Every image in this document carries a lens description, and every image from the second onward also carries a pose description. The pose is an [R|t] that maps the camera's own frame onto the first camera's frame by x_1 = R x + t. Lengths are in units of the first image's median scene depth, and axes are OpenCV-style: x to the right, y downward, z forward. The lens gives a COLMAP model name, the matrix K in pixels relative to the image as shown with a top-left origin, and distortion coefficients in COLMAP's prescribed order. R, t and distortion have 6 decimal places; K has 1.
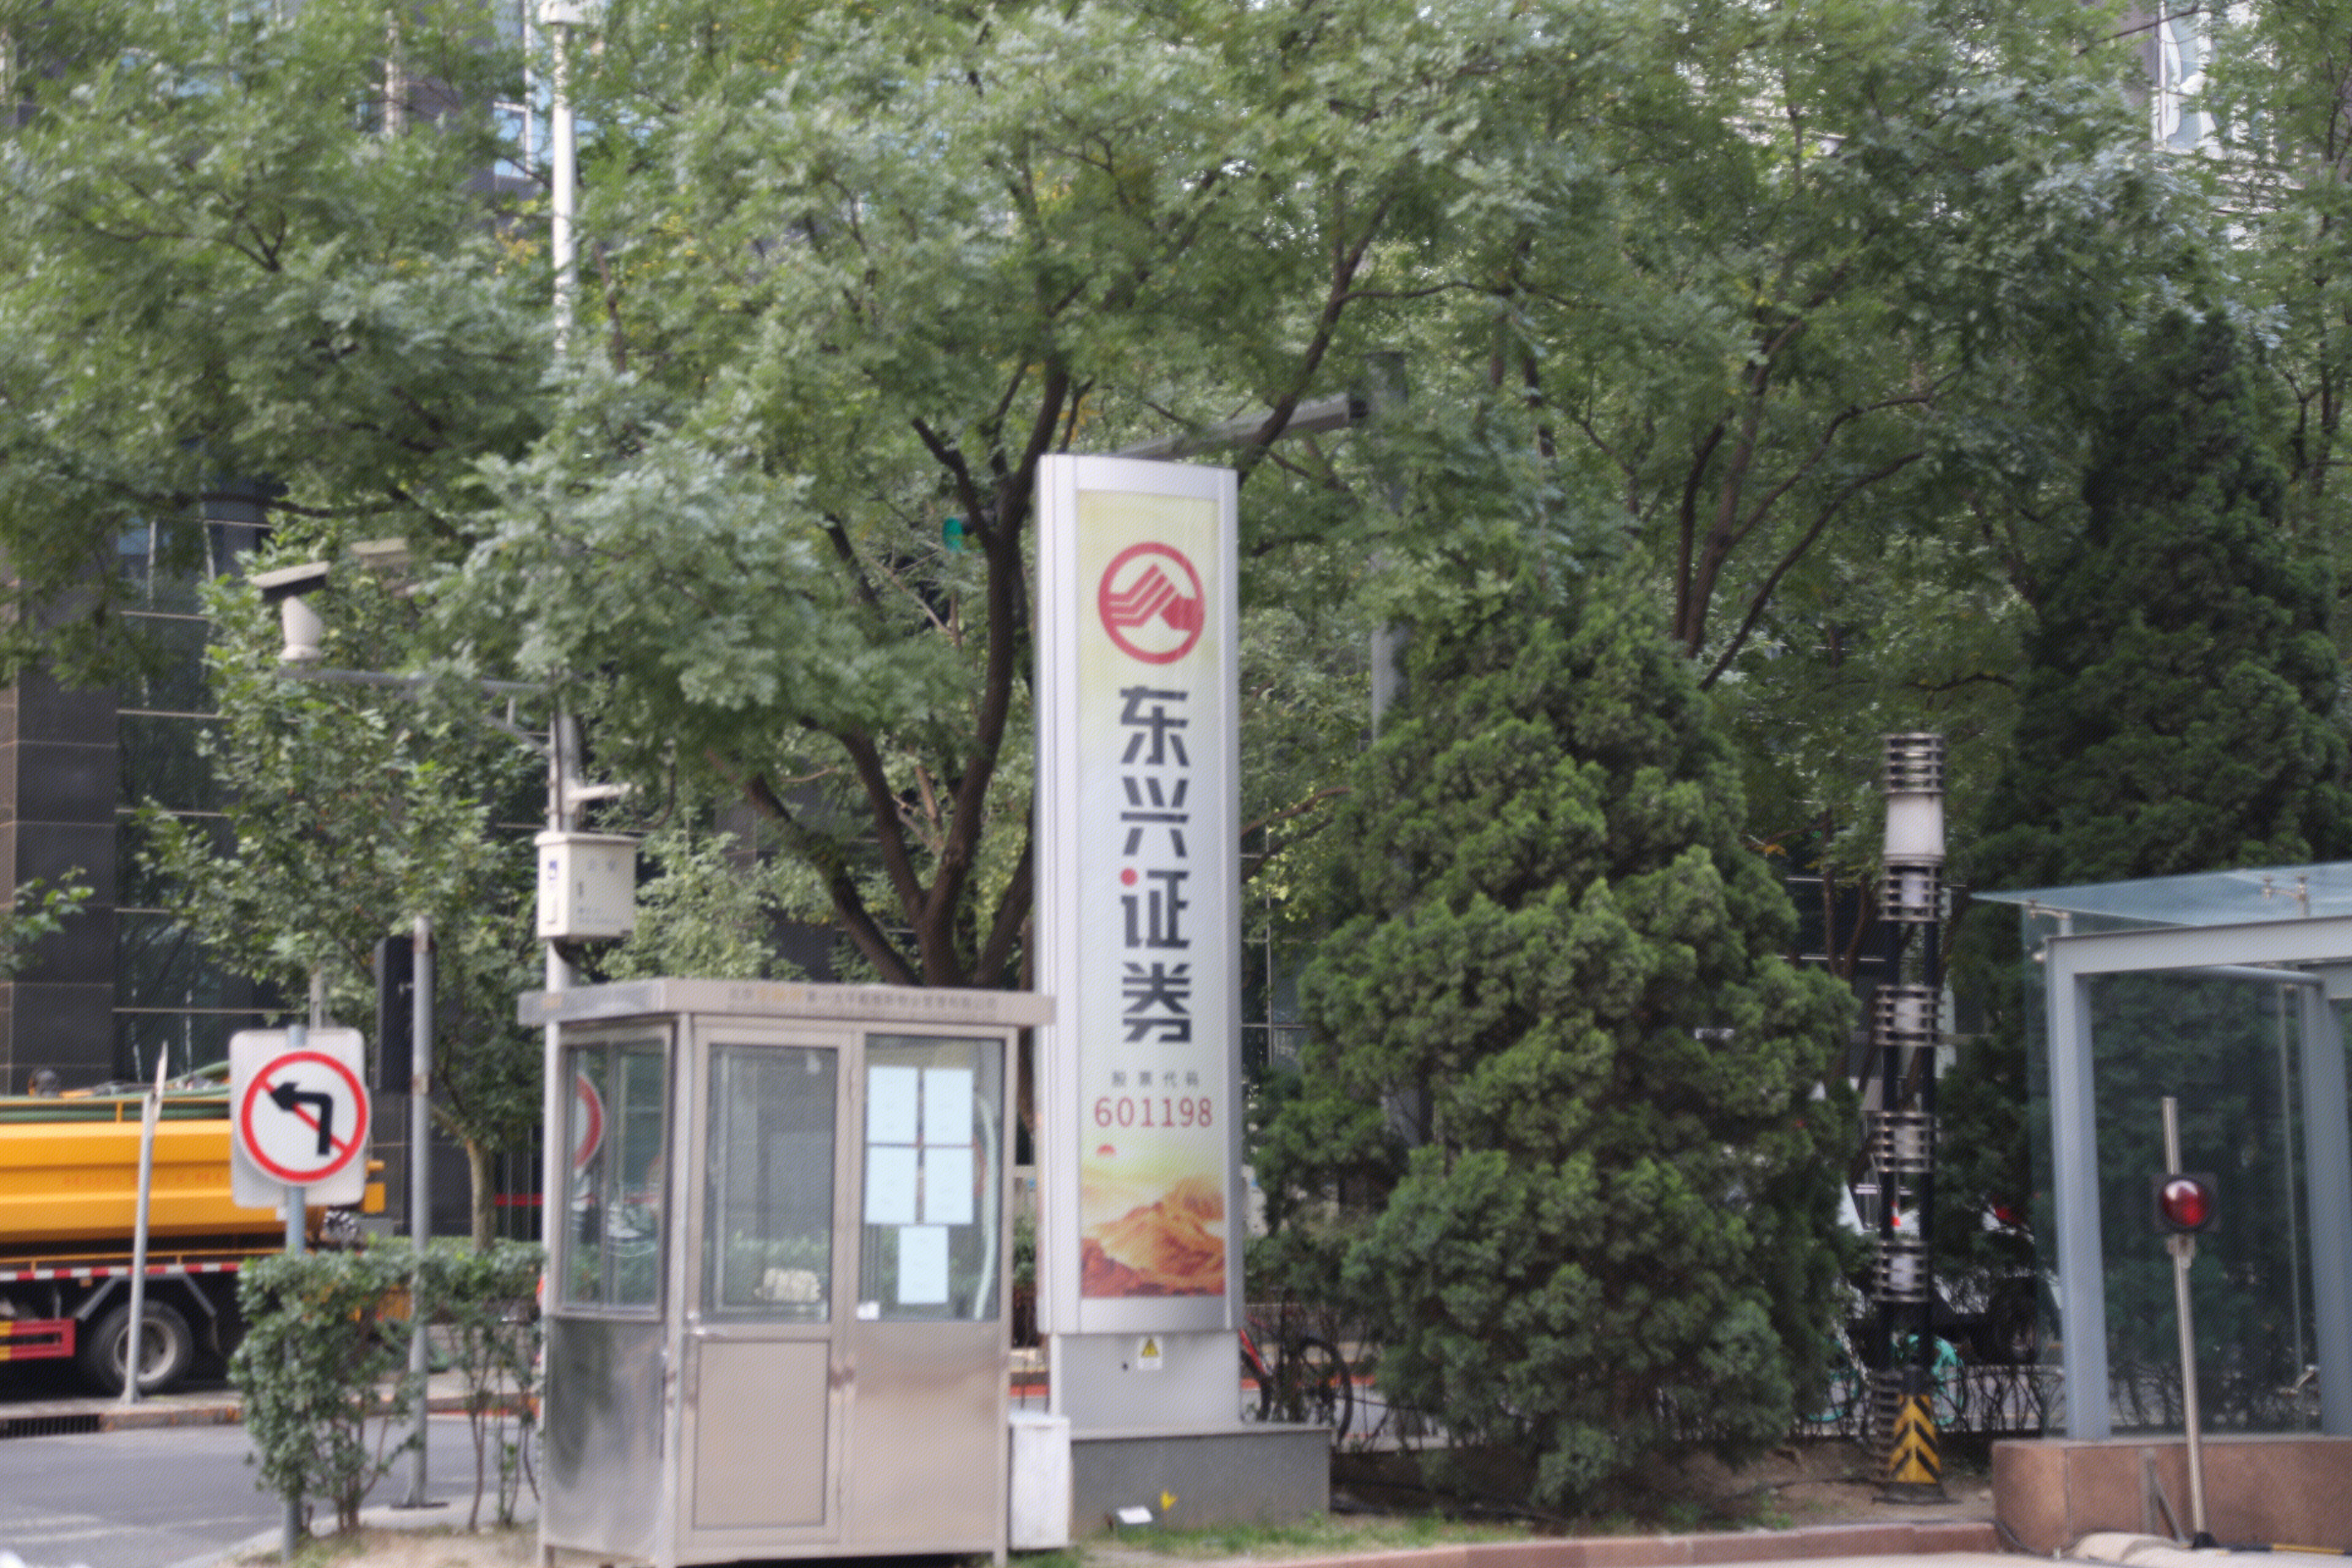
lens RADIAL K [[4511.2, 0, 1174.8], [0, 4511.2, 786.5], [0, 0, 1]] dist [0.271638, 0.000000]
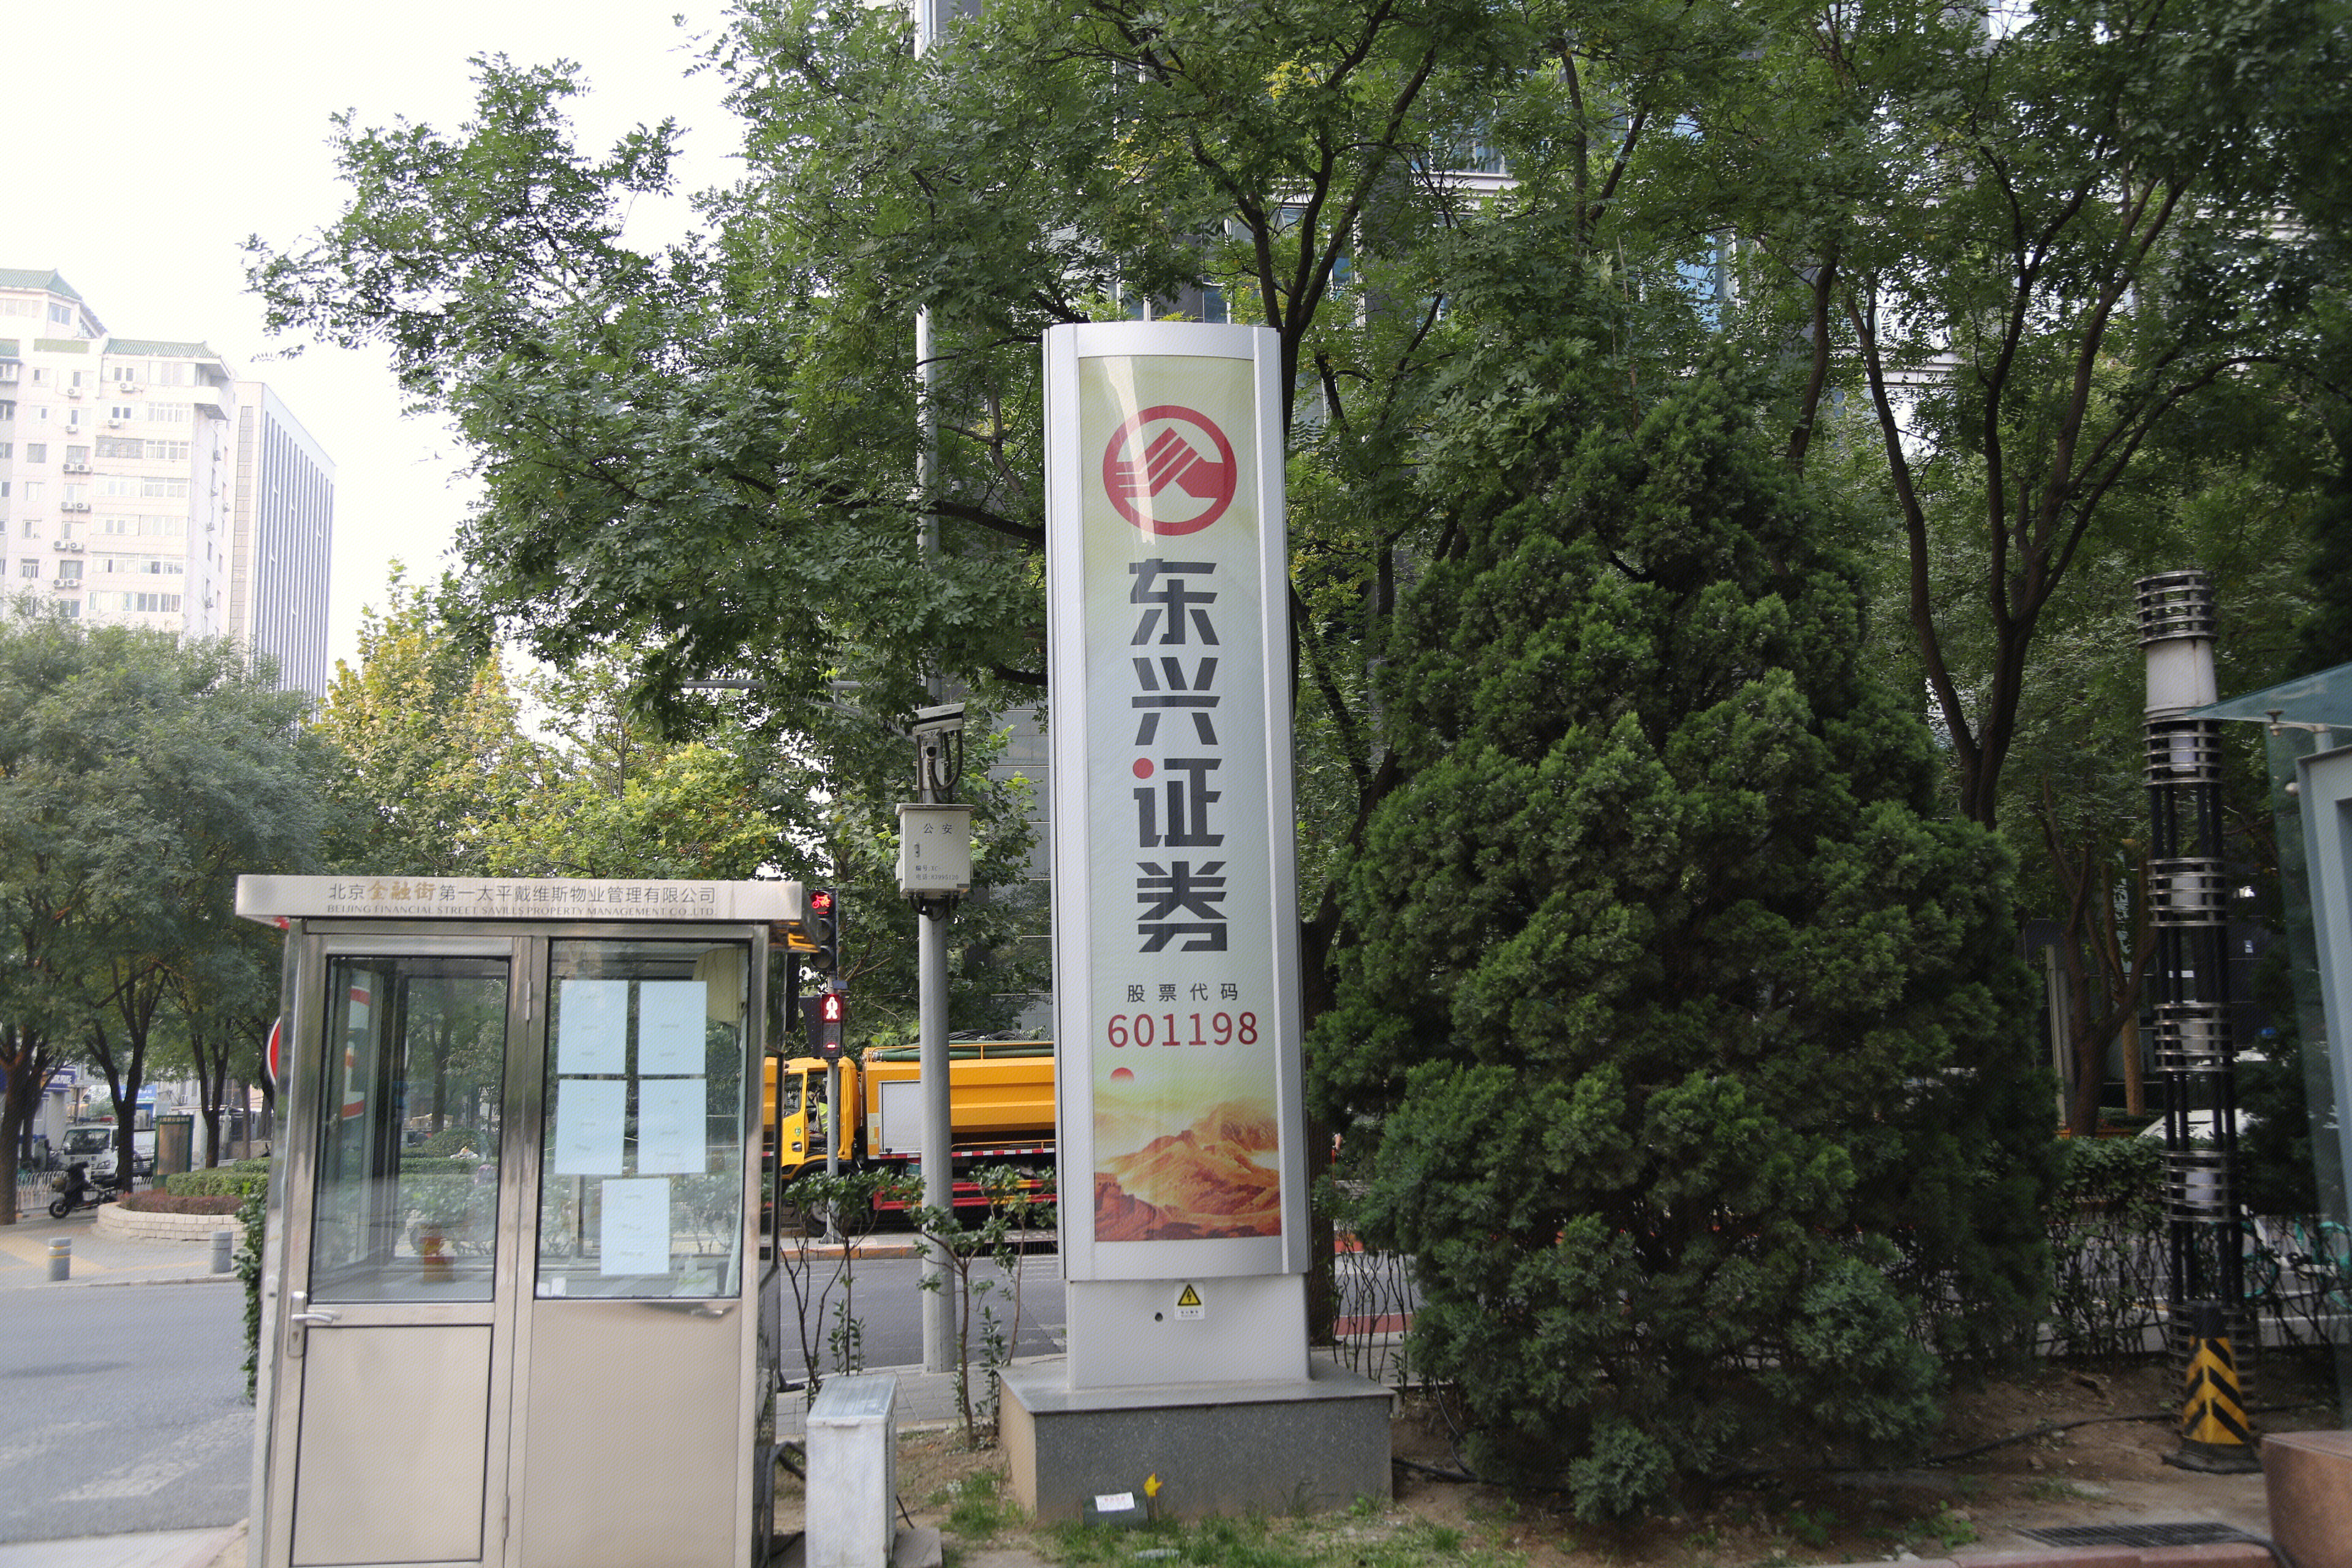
lens RADIAL K [[2074.6, 0, 1170.0], [0, 2074.6, 793.9], [0, 0, 1]] dist [-0.037780, 0.047988]
pose [[0.913741, -0.073697, -0.399558, 0.159478], [0.053712, 0.996691, -0.061002, 0.050649], [0.402732, 0.034279, 0.914676, 0.624670]]
